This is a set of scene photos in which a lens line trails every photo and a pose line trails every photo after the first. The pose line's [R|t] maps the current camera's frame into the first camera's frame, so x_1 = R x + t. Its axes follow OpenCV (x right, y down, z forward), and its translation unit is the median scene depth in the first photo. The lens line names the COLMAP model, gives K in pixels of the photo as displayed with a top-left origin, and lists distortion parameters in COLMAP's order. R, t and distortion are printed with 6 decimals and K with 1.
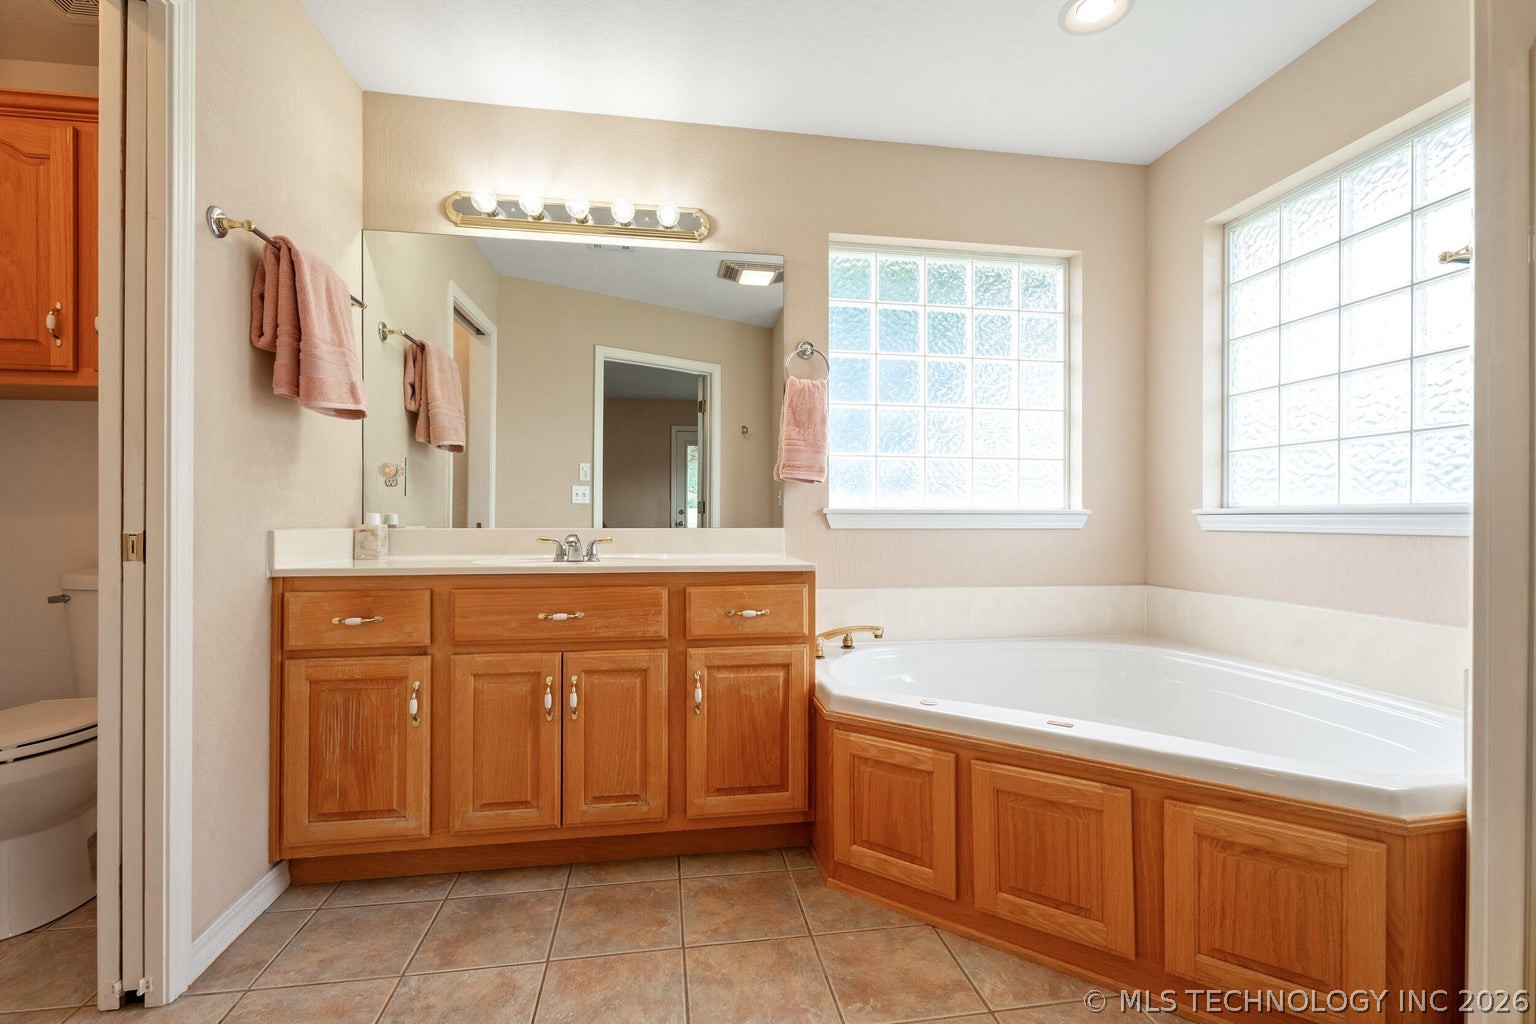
lens RADIAL K [[681.7, 0, 772.9], [0, 681.7, 509.1], [0, 0, 1]] dist [0.001461, 0.000123]
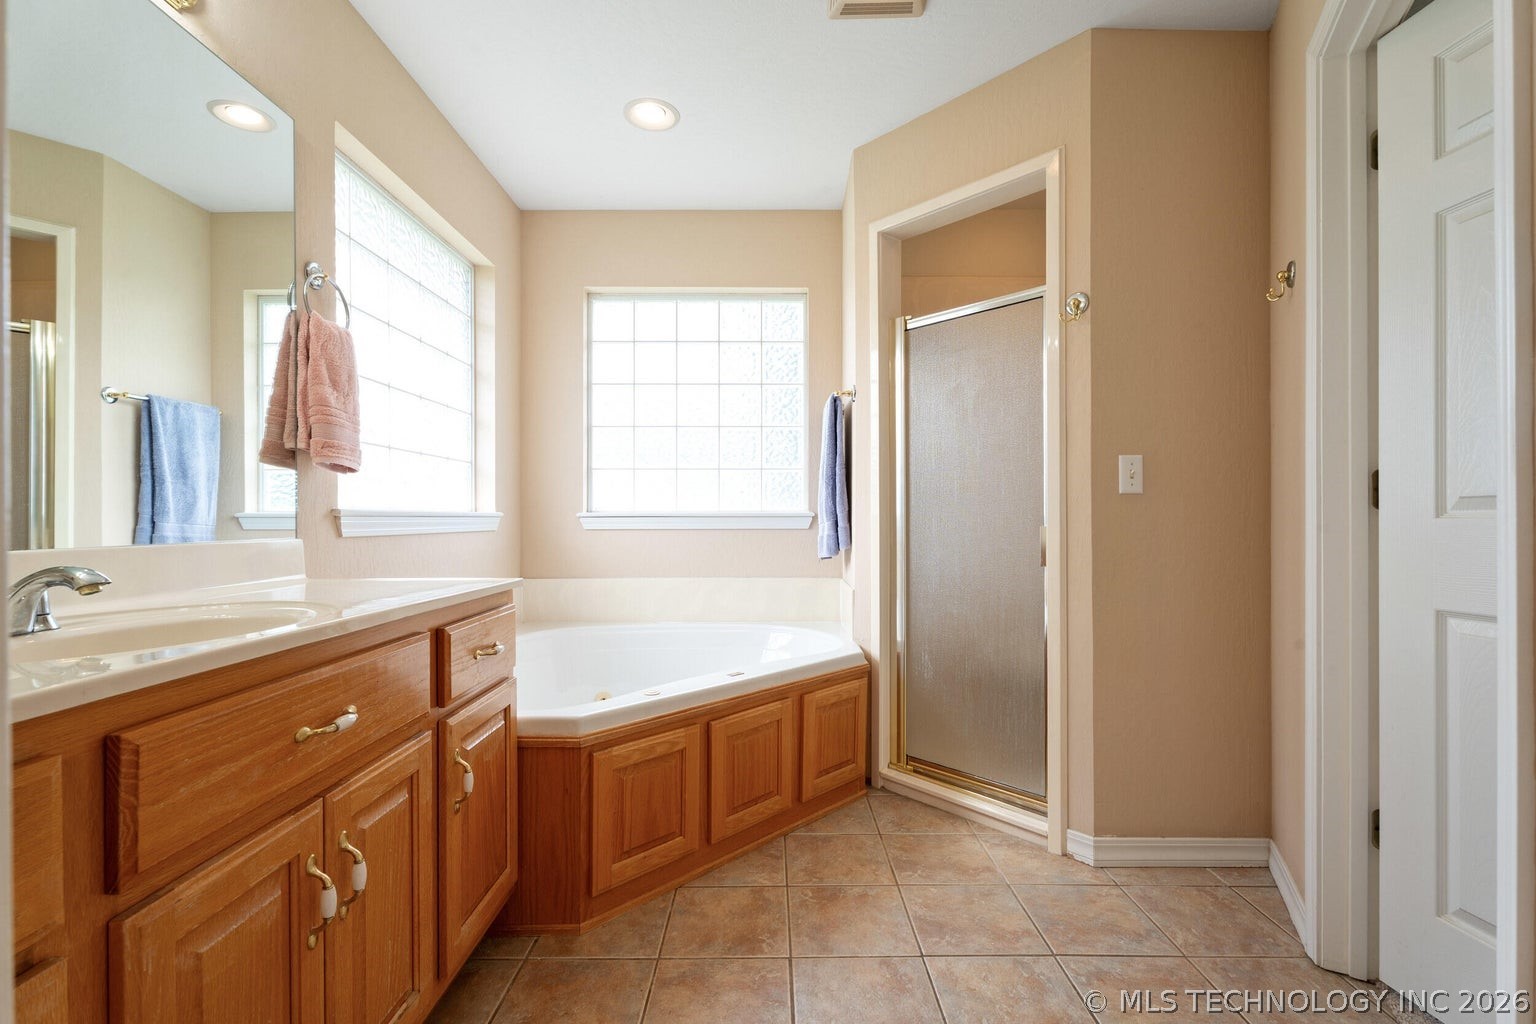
lens RADIAL K [[681.7, 0, 772.9], [0, 681.7, 509.1], [0, 0, 1]] dist [0.001461, 0.000123]
pose [[0.160766, 0.009649, 0.986945, -0.788278], [-0.009482, 0.999921, -0.008232, 0.000821], [-0.986947, -0.008035, 0.160845, 0.627627]]
